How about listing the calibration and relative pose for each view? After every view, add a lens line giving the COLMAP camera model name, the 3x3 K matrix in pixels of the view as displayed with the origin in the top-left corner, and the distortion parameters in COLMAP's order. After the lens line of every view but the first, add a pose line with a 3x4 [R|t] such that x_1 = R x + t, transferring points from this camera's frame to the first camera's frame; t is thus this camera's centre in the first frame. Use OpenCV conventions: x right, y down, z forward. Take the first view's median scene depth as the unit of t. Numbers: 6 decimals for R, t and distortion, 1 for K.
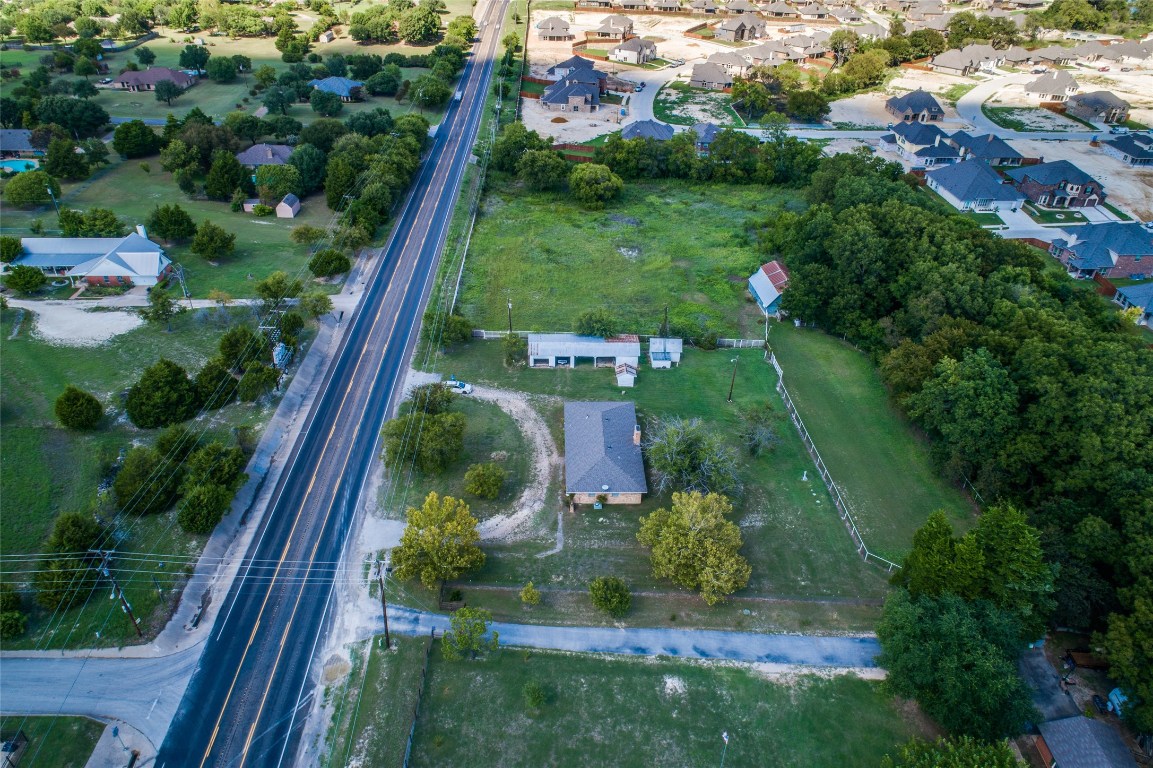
lens RADIAL K [[773.3, 0, 576.5], [0, 773.3, 384.0], [0, 0, 1]] dist [-0.004737, 0.005399]
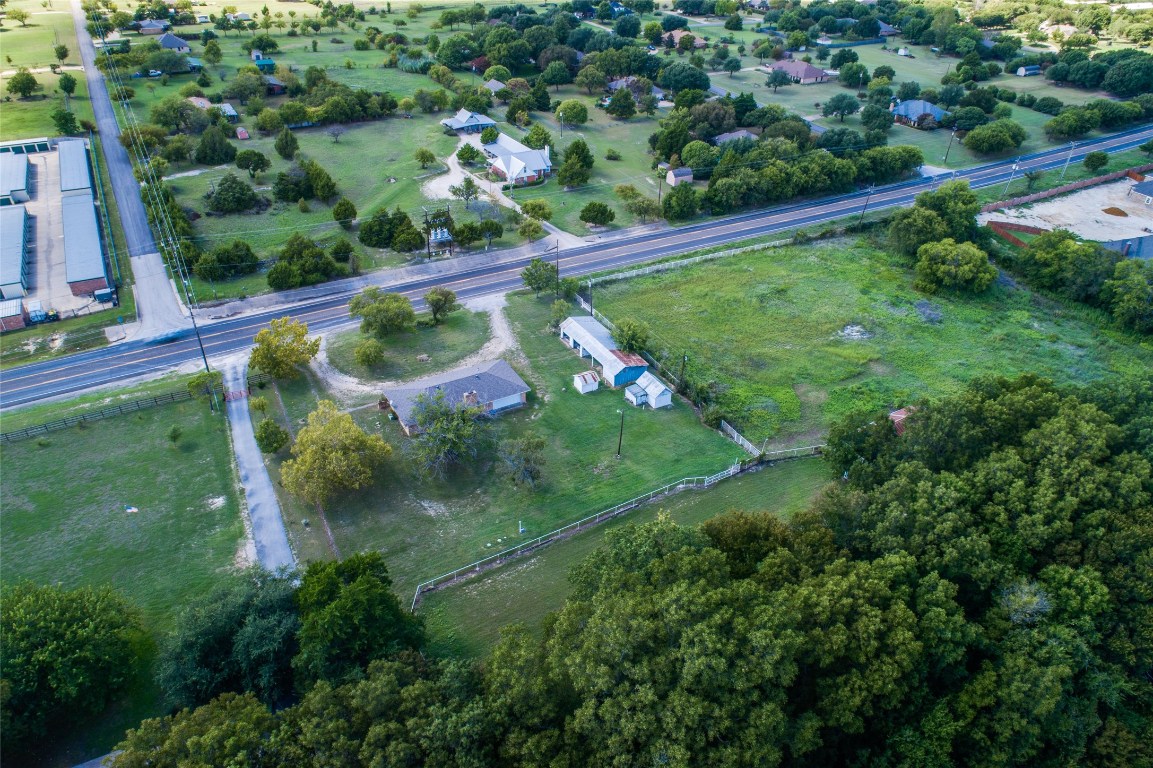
lens RADIAL K [[773.3, 0, 576.5], [0, 773.3, 384.0], [0, 0, 1]] dist [-0.004737, 0.005399]
pose [[0.470570, 0.476108, -0.742890, 0.759683], [-0.493505, 0.839945, 0.225708, -0.215644], [0.731448, 0.260409, 0.630215, 0.345665]]
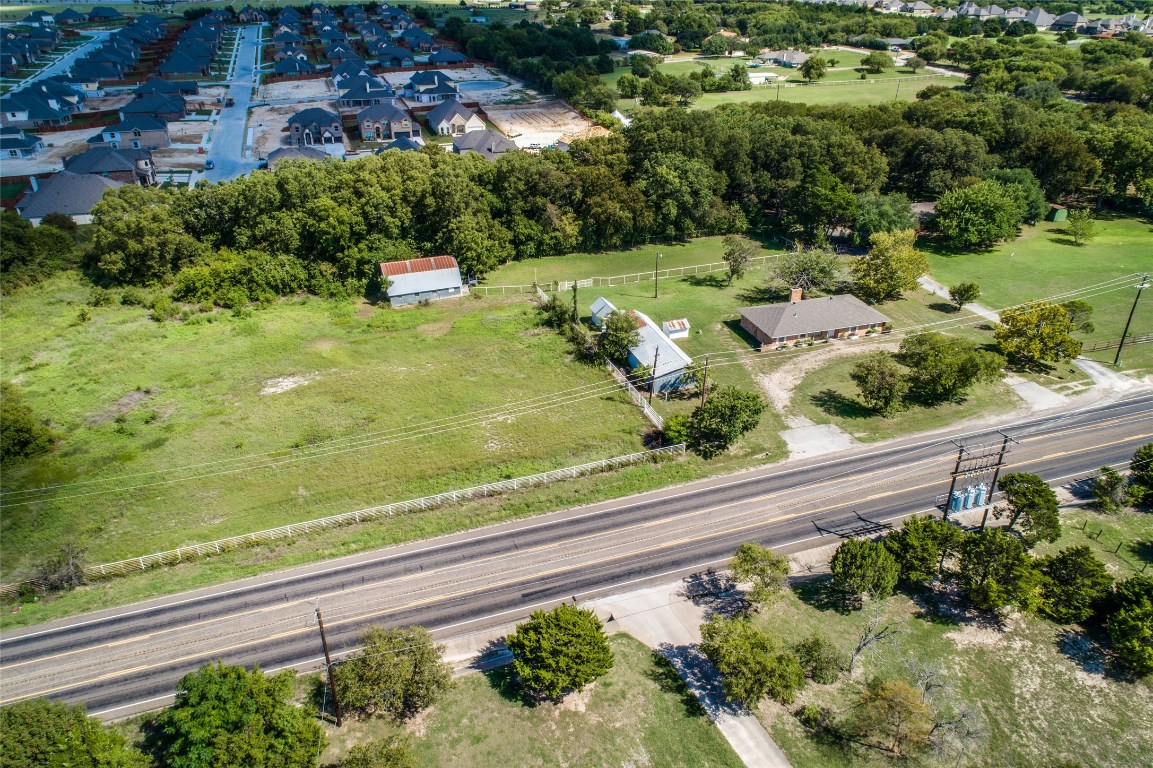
lens RADIAL K [[773.3, 0, 576.5], [0, 773.3, 384.0], [0, 0, 1]] dist [-0.004737, 0.005399]
pose [[-0.290565, -0.484969, 0.824850, -0.657640], [0.514461, 0.647663, 0.562017, -0.517462], [-0.806785, 0.587655, 0.061309, 1.023147]]
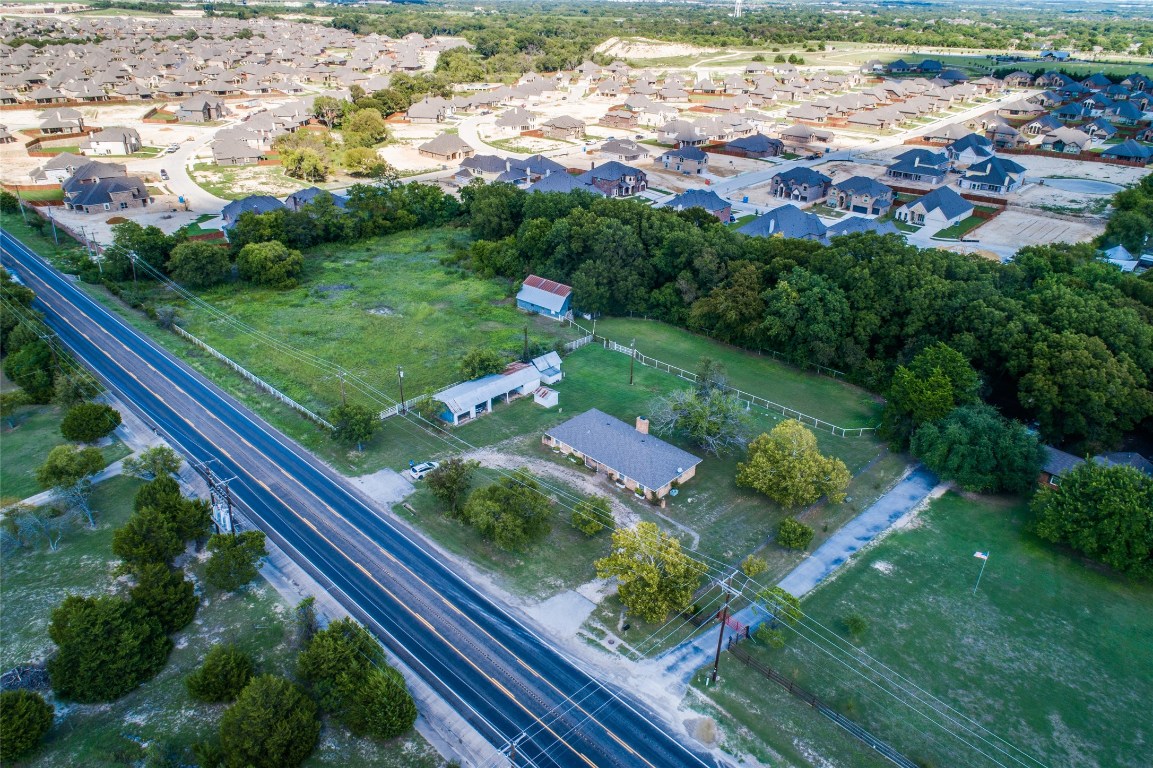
lens RADIAL K [[773.3, 0, 576.5], [0, 773.3, 384.0], [0, 0, 1]] dist [-0.004737, 0.005399]
pose [[0.711941, -0.328225, 0.620813, -0.495003], [0.384104, 0.922092, 0.047026, -0.054851], [-0.587881, 0.204976, 0.782547, 0.186216]]
